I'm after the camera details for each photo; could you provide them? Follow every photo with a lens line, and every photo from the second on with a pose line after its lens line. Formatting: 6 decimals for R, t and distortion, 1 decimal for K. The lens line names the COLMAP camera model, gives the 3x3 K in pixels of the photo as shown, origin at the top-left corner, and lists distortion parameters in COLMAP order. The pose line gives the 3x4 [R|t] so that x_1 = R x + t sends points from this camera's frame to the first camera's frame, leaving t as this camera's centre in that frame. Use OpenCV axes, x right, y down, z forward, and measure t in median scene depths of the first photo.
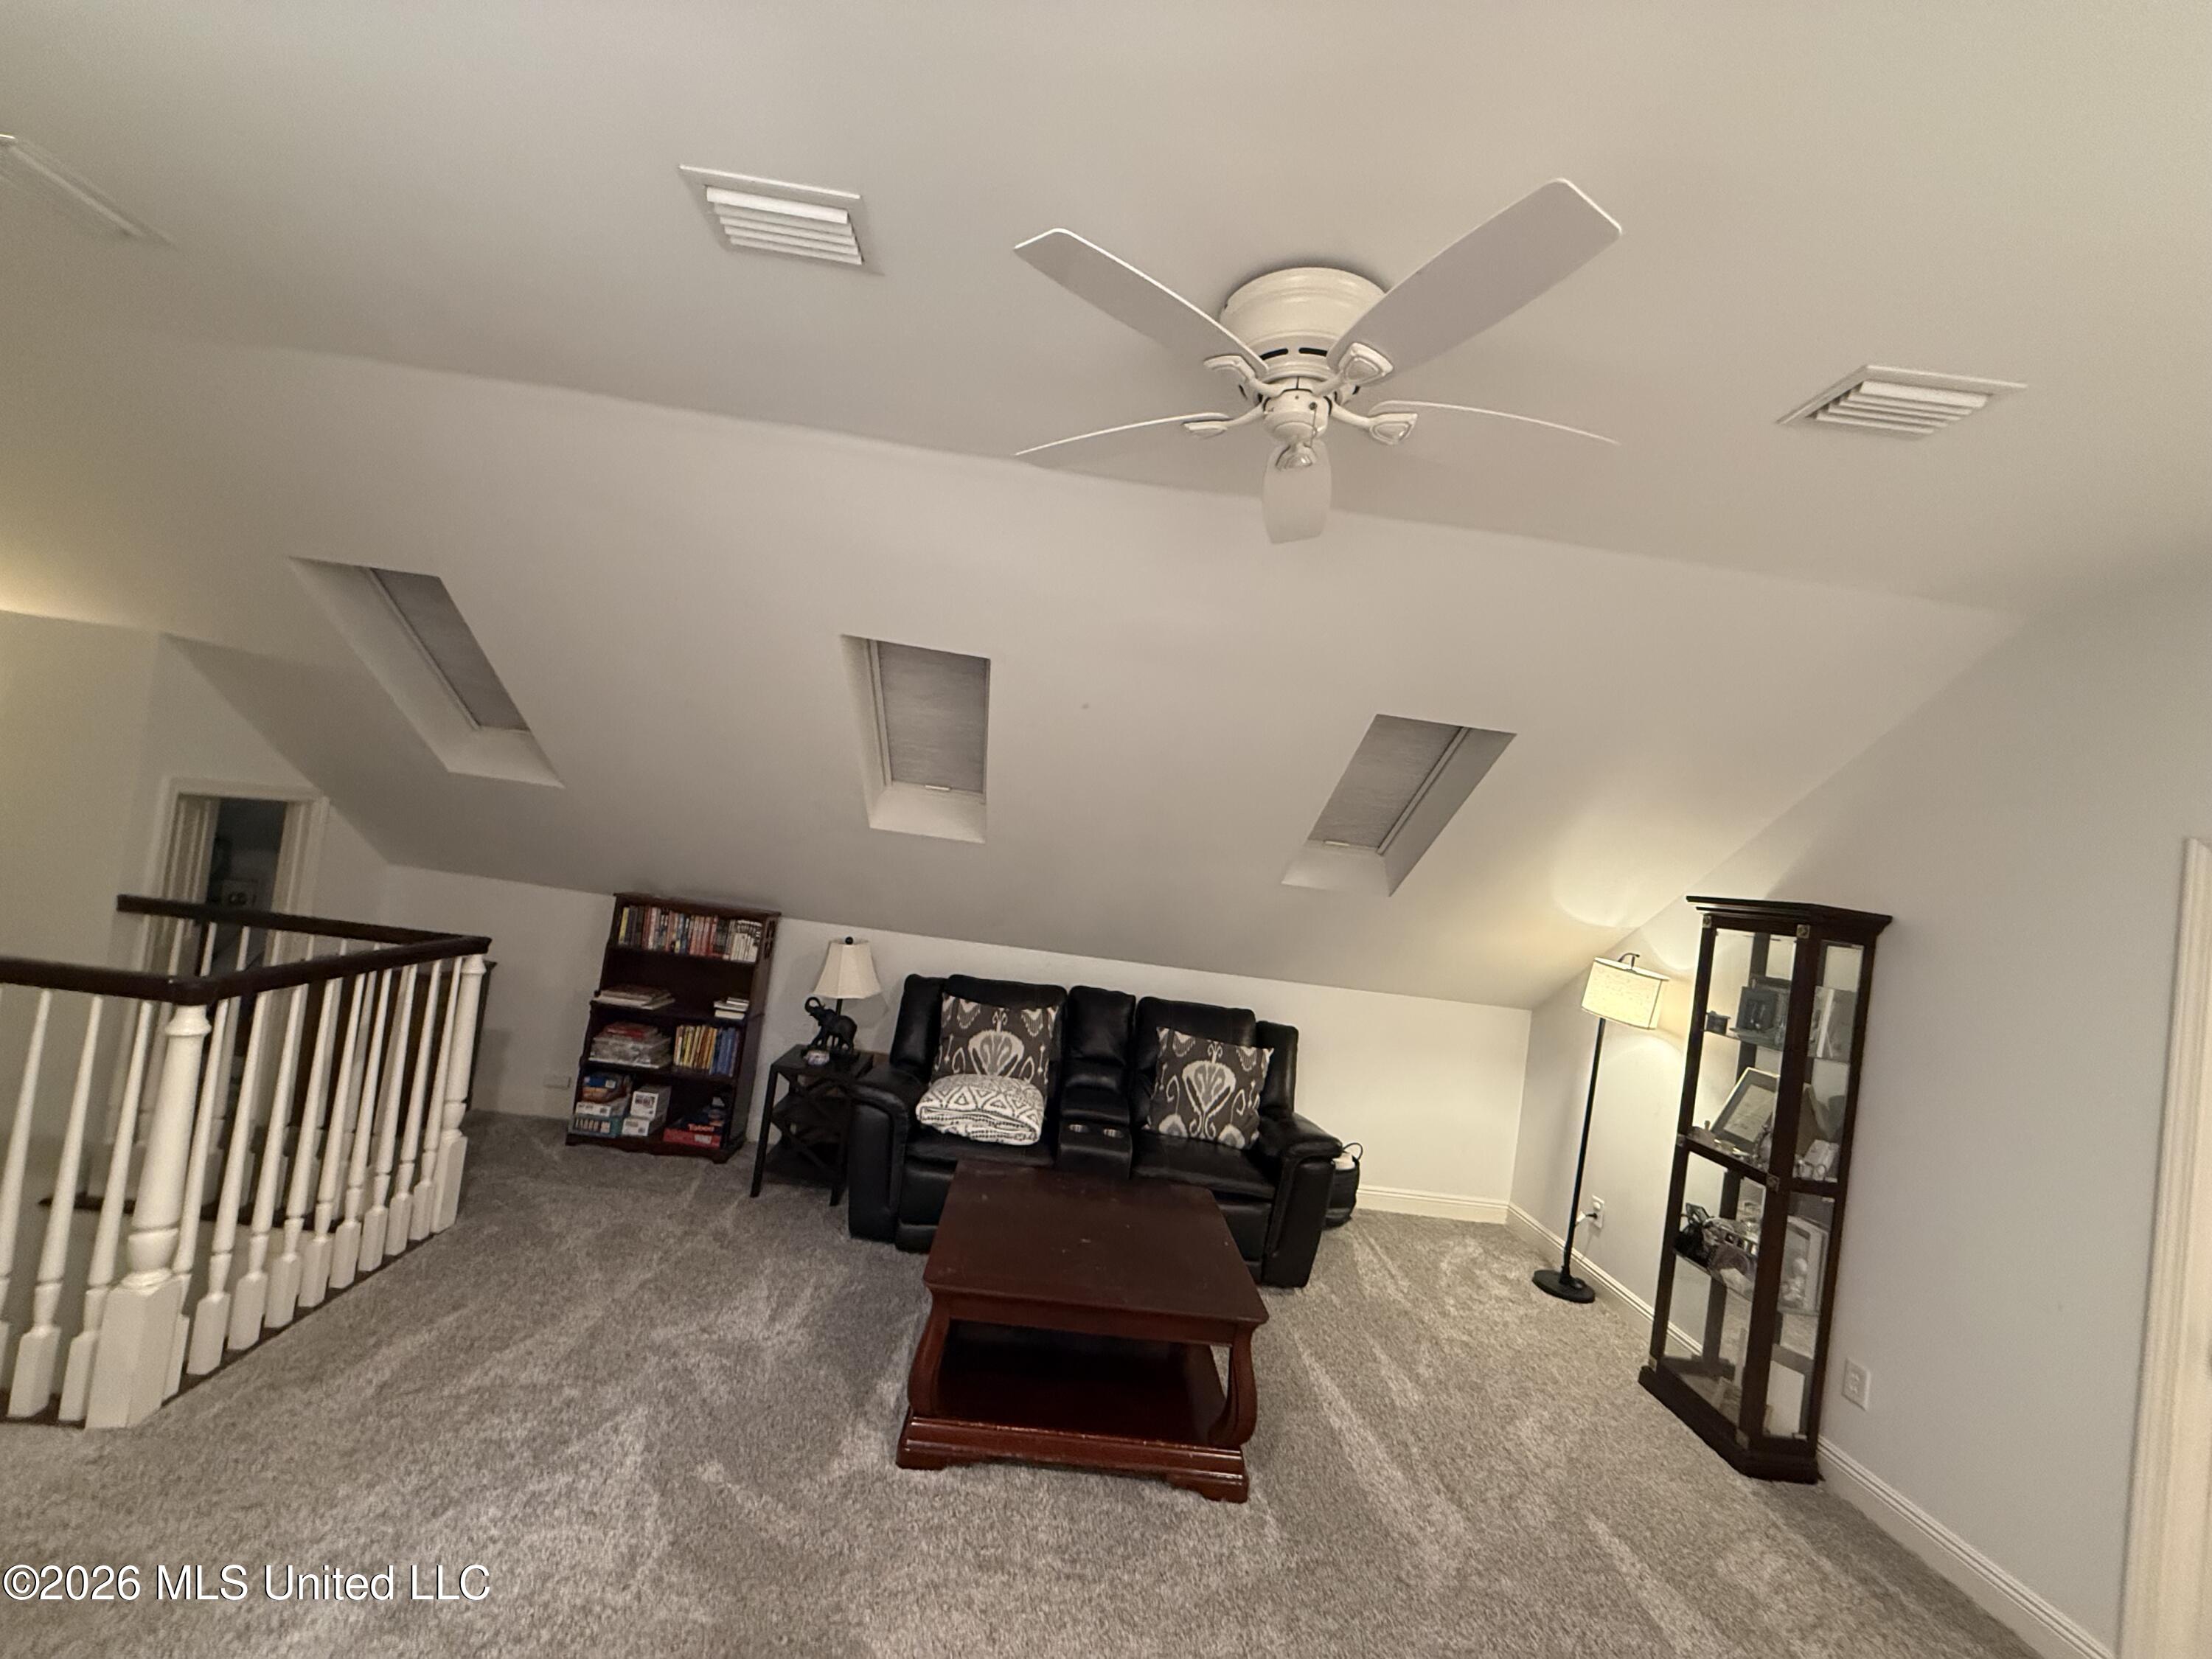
lens RADIAL K [[882.4, 0, 1103.3], [0, 882.4, 829.1], [0, 0, 1]] dist [-0.001328, -0.000364]
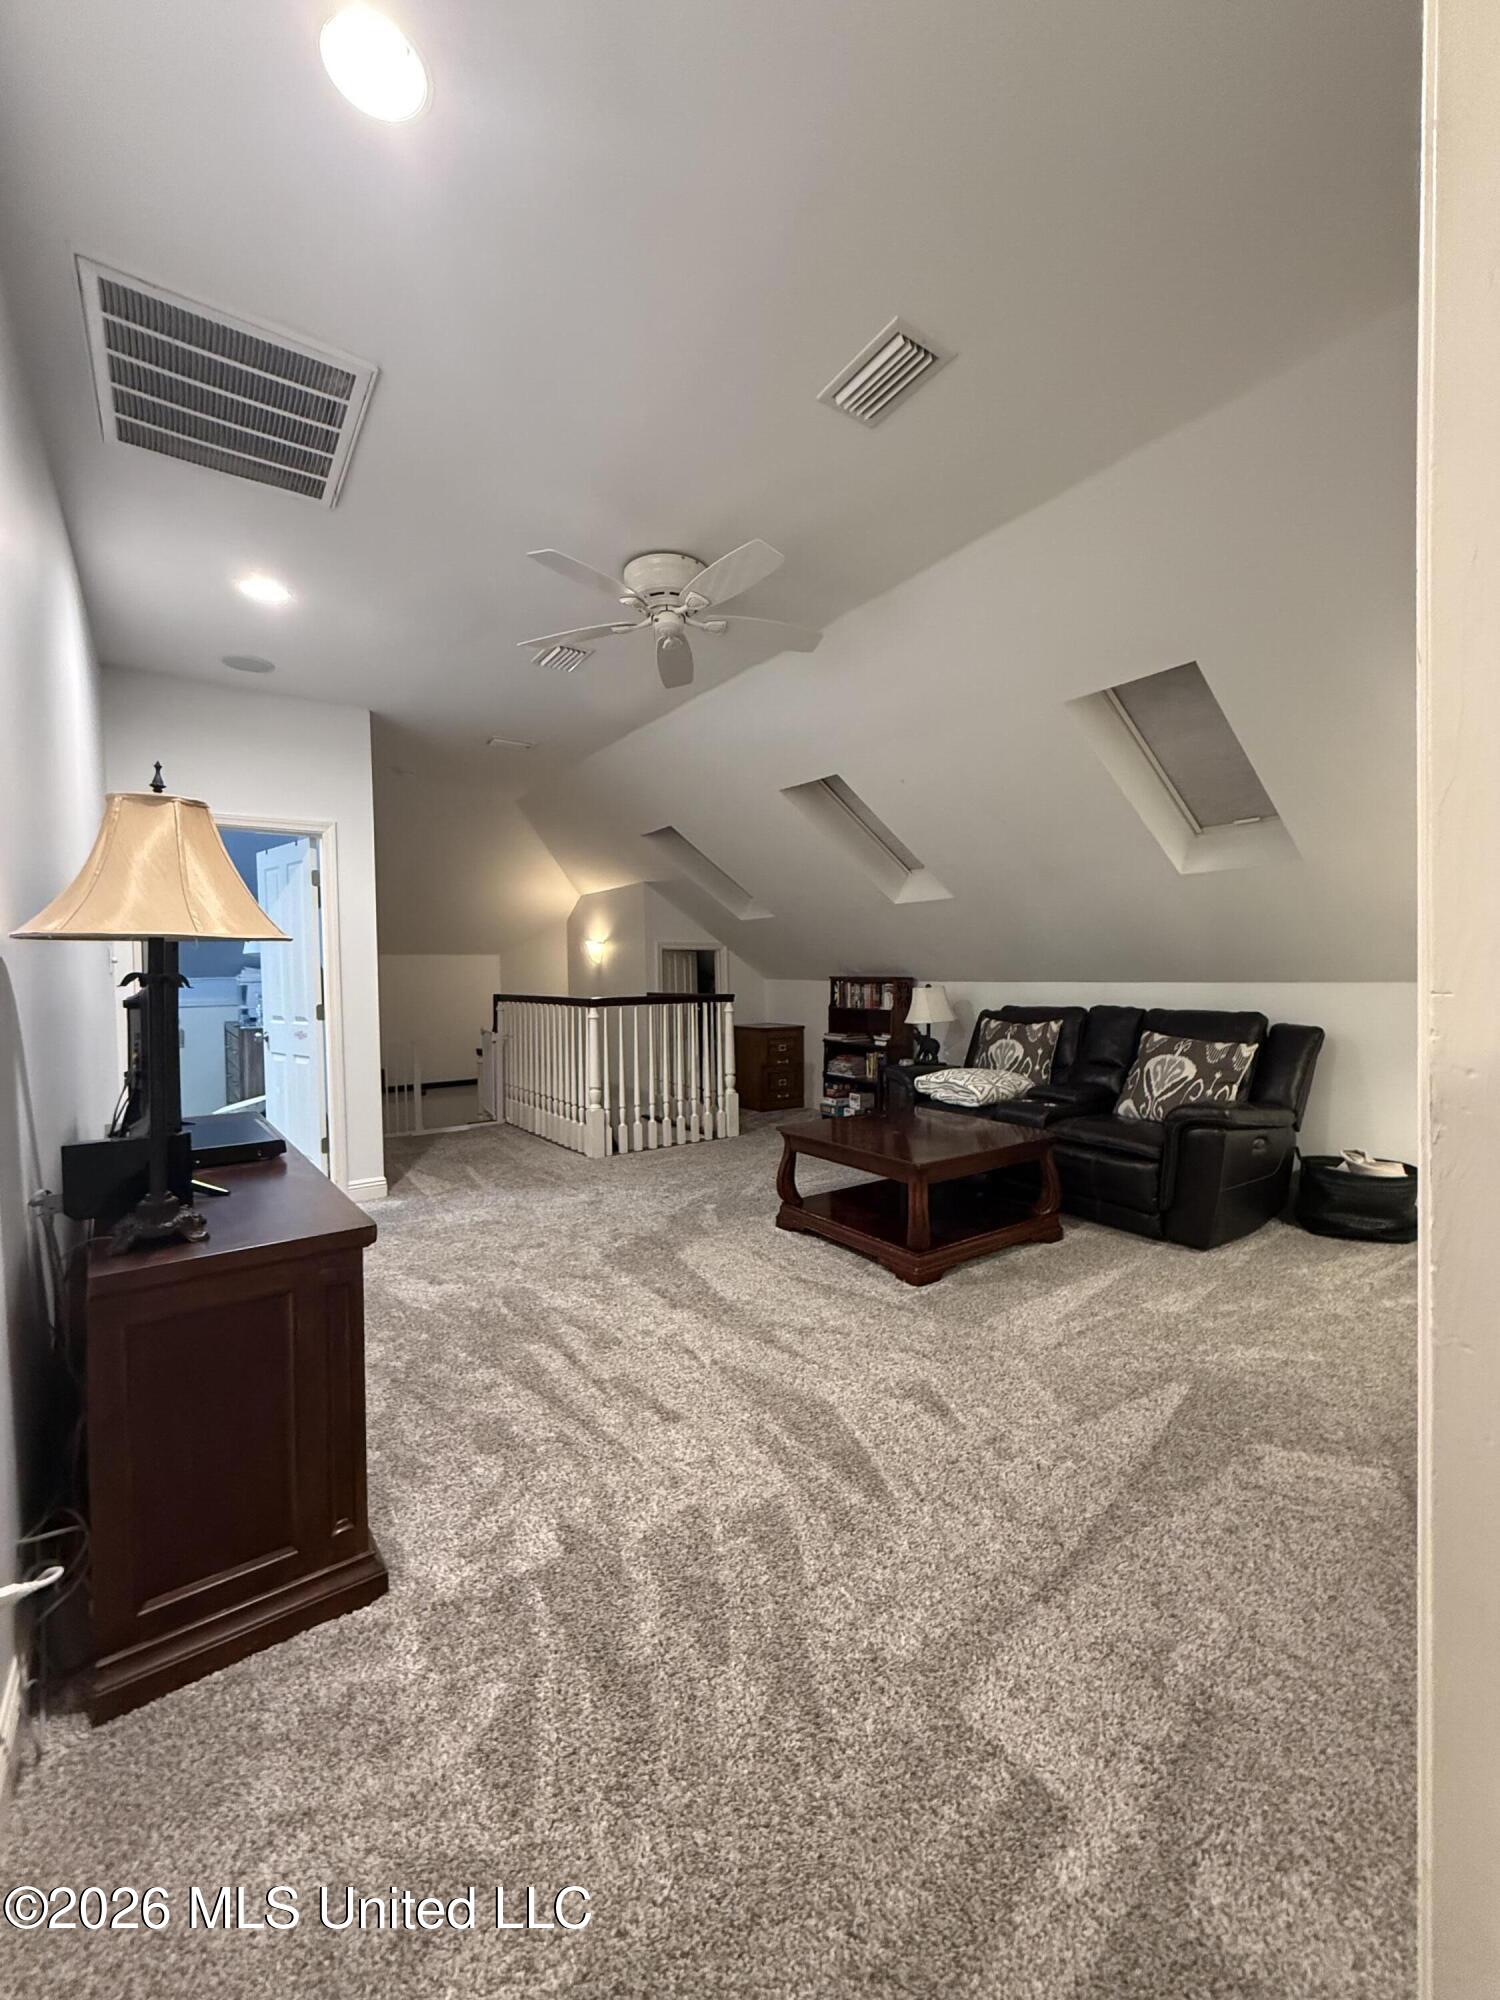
lens RADIAL K [[797.8, 0, 757.2], [0, 797.8, 993.7], [0, 0, 1]] dist [-0.001328, -0.000364]
pose [[0.525574, -0.116608, -0.842719, 0.691436], [0.111567, 0.991454, -0.067608, 0.201572], [0.843401, -0.058486, 0.534092, 0.061850]]
